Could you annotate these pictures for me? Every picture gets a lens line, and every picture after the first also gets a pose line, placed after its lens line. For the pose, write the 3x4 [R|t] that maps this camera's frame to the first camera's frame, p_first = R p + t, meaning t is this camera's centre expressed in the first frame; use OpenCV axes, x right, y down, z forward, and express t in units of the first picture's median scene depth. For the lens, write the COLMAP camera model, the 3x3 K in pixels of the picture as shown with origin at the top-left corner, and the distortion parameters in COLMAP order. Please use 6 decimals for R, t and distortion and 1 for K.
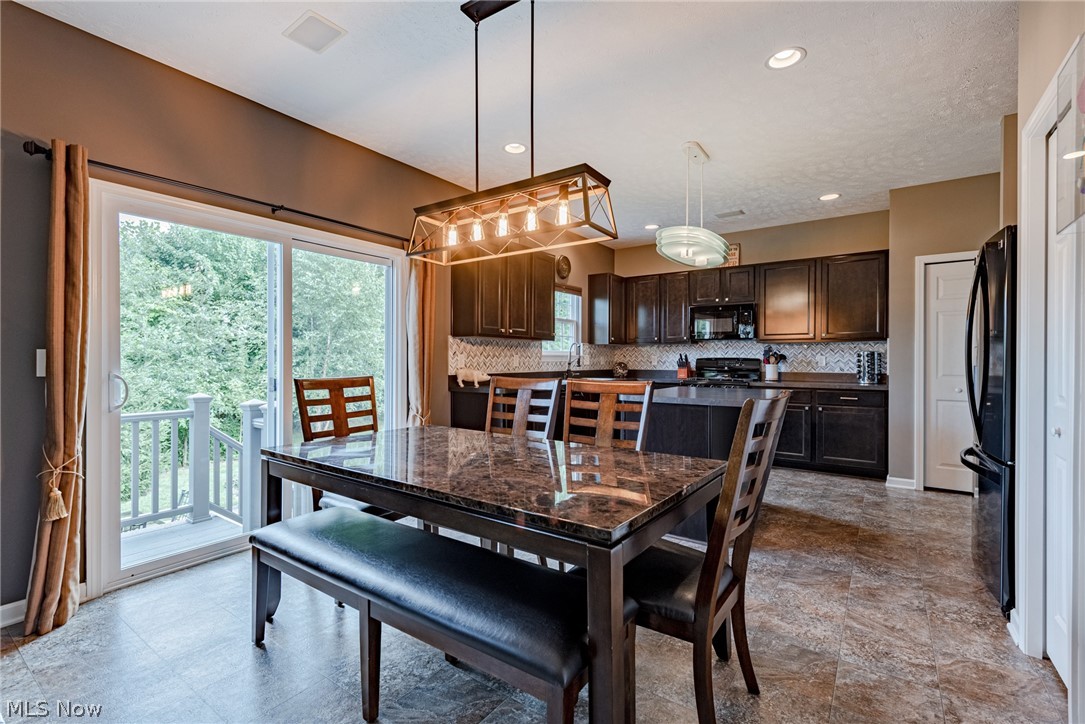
lens RADIAL K [[474.7, 0, 552.2], [0, 474.7, 356.5], [0, 0, 1]] dist [0.017621, 0.001049]
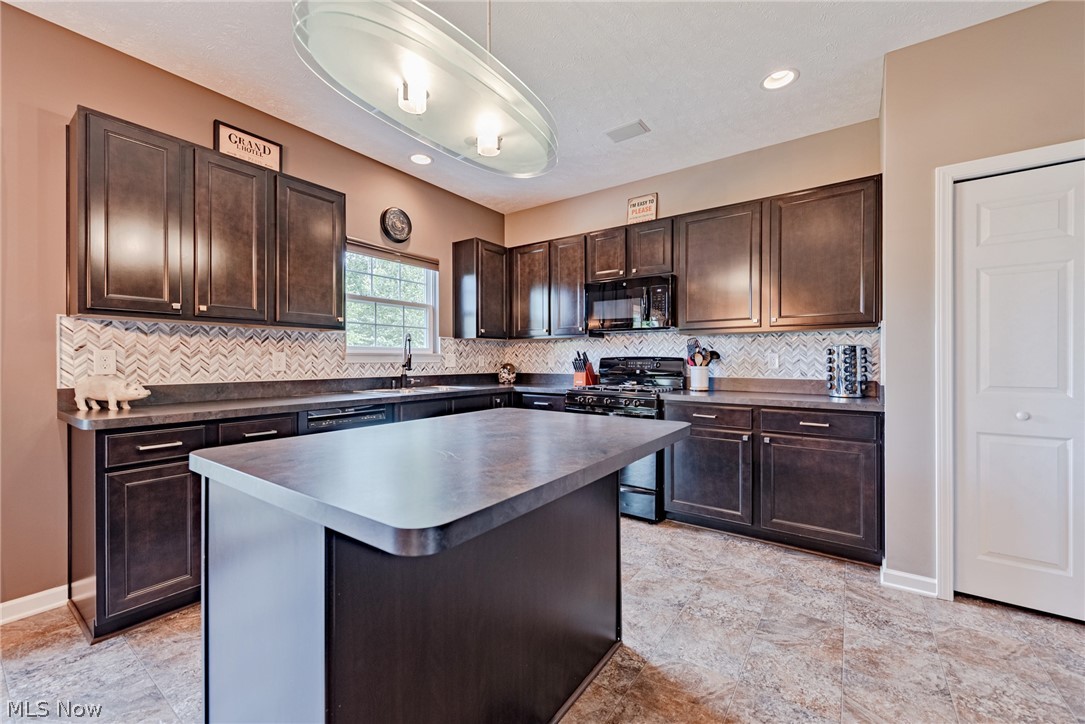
lens RADIAL K [[434.4, 0, 542.9], [0, 434.4, 355.3], [0, 0, 1]] dist [0.027385, -0.002785]
pose [[0.999958, -0.002208, -0.008901, 0.269396], [0.002156, 0.999981, -0.005858, 0.004707], [0.008914, 0.005839, 0.999943, 0.420576]]
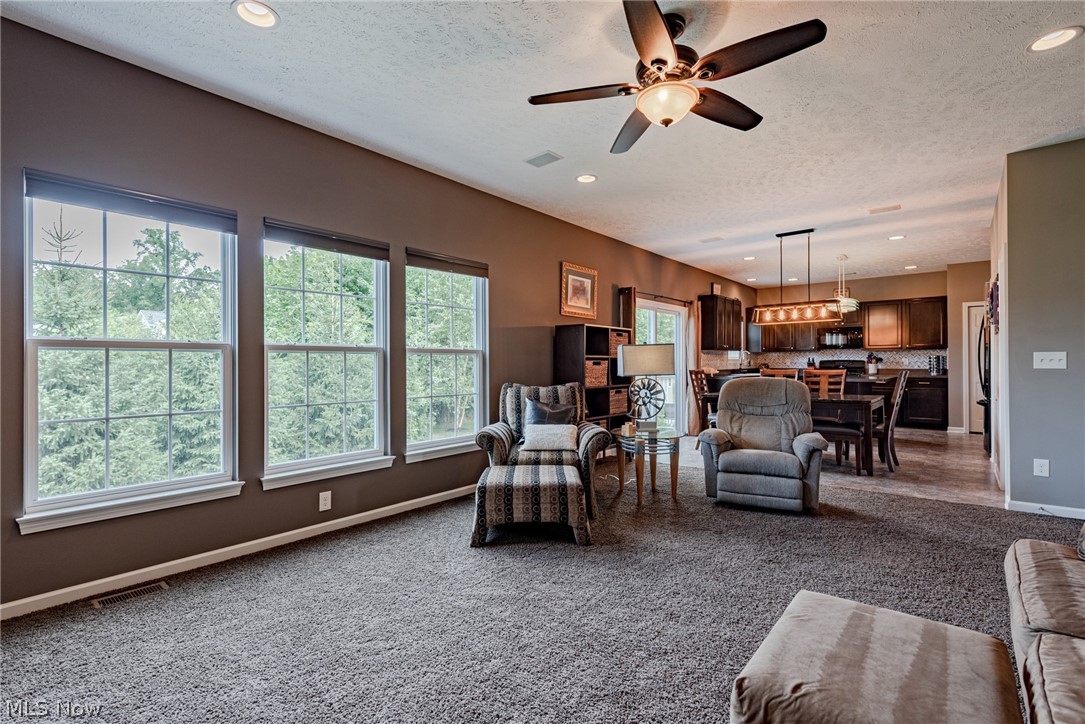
lens RADIAL K [[512.3, 0, 544.7], [0, 512.3, 354.9], [0, 0, 1]] dist [0.014443, -0.003788]
pose [[0.997397, -0.009946, -0.071422, -0.564966], [0.009171, 0.999896, -0.011171, -0.004994], [0.071526, 0.010487, 0.997384, -0.882079]]
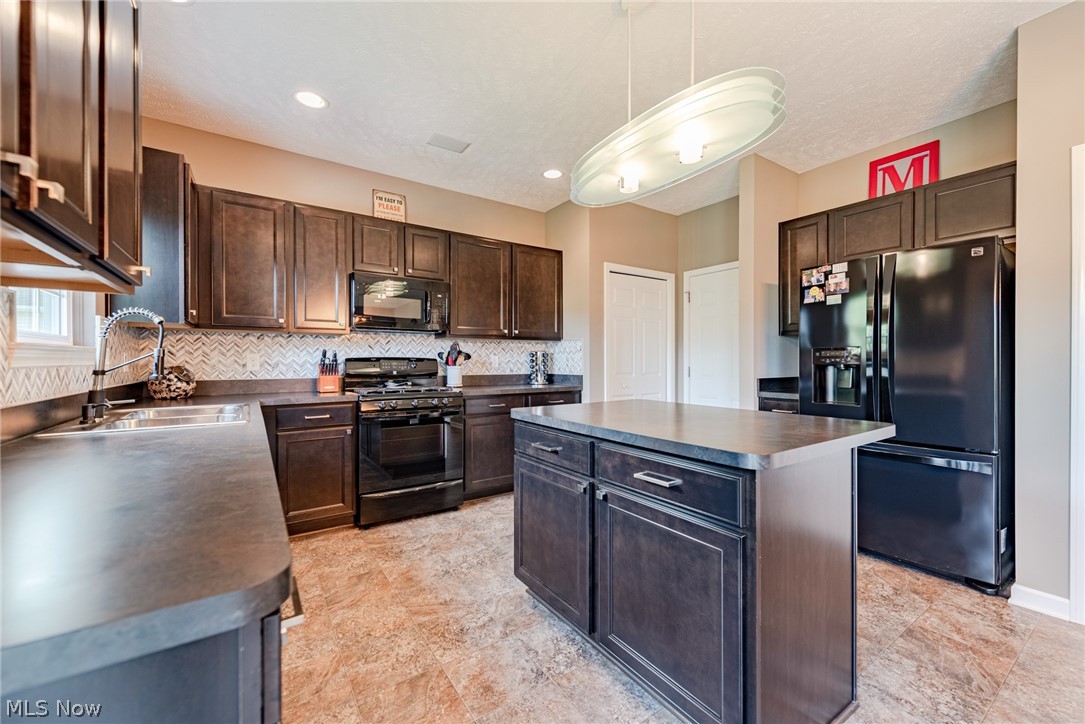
lens RADIAL K [[412.7, 0, 528.1], [0, 412.7, 371.3], [0, 0, 1]] dist [-0.006323, 0.000269]
pose [[0.371719, -0.024938, 0.928010, -0.130235], [-0.003995, 0.999587, 0.028462, 0.005880], [-0.928337, -0.014287, 0.371466, 0.695642]]
